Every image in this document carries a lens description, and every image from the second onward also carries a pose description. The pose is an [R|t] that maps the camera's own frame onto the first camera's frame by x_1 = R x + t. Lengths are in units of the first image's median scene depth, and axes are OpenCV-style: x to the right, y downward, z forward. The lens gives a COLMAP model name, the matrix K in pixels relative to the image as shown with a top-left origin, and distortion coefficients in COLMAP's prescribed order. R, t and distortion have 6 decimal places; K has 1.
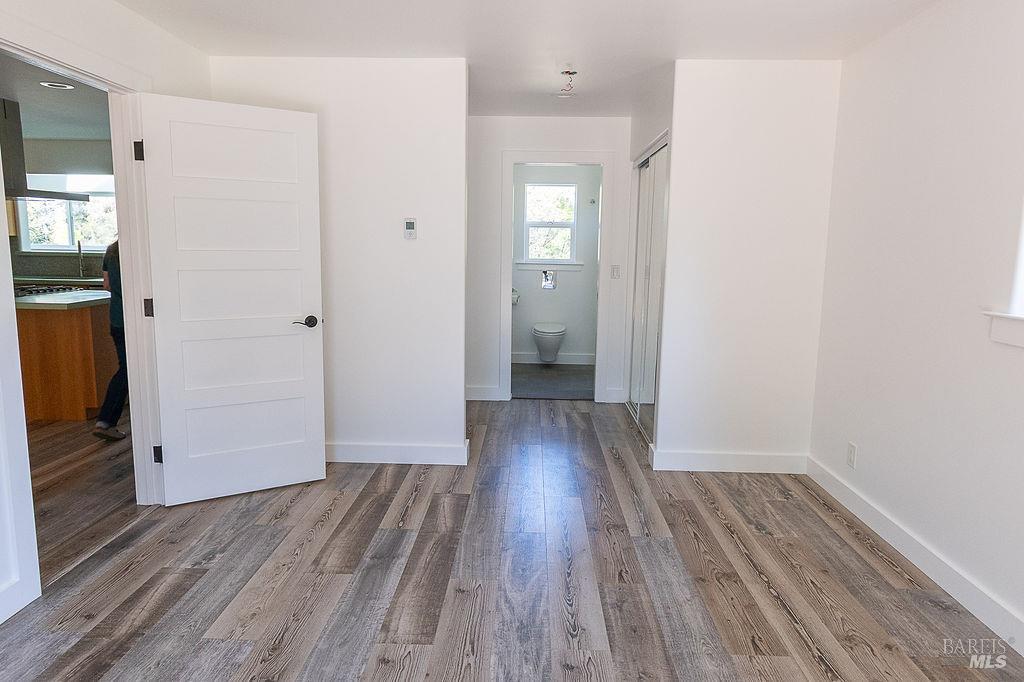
lens RADIAL K [[598.4, 0, 512.0], [0, 598.4, 341.0], [0, 0, 1]] dist [-0.001395, 0.000603]
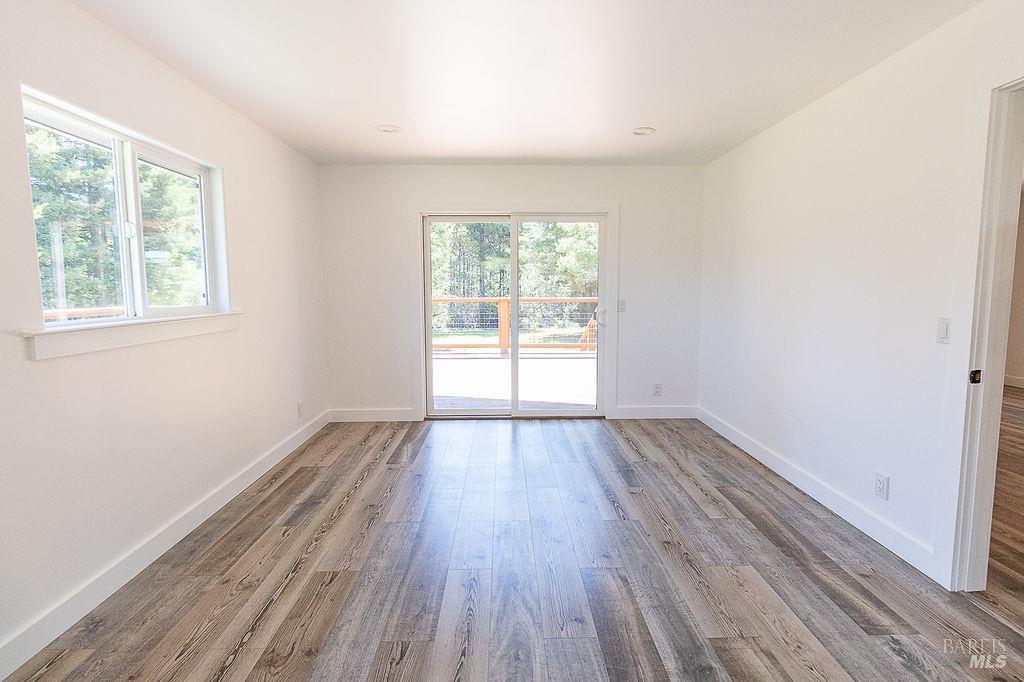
lens RADIAL K [[467.7, 0, 512.0], [0, 467.7, 341.0], [0, 0, 1]] dist [0.000781, 0.000063]
pose [[-0.998462, -0.005756, -0.055140, 0.071107], [-0.020680, 0.961479, 0.274100, -0.238555], [0.051438, 0.274819, -0.960119, 1.646114]]
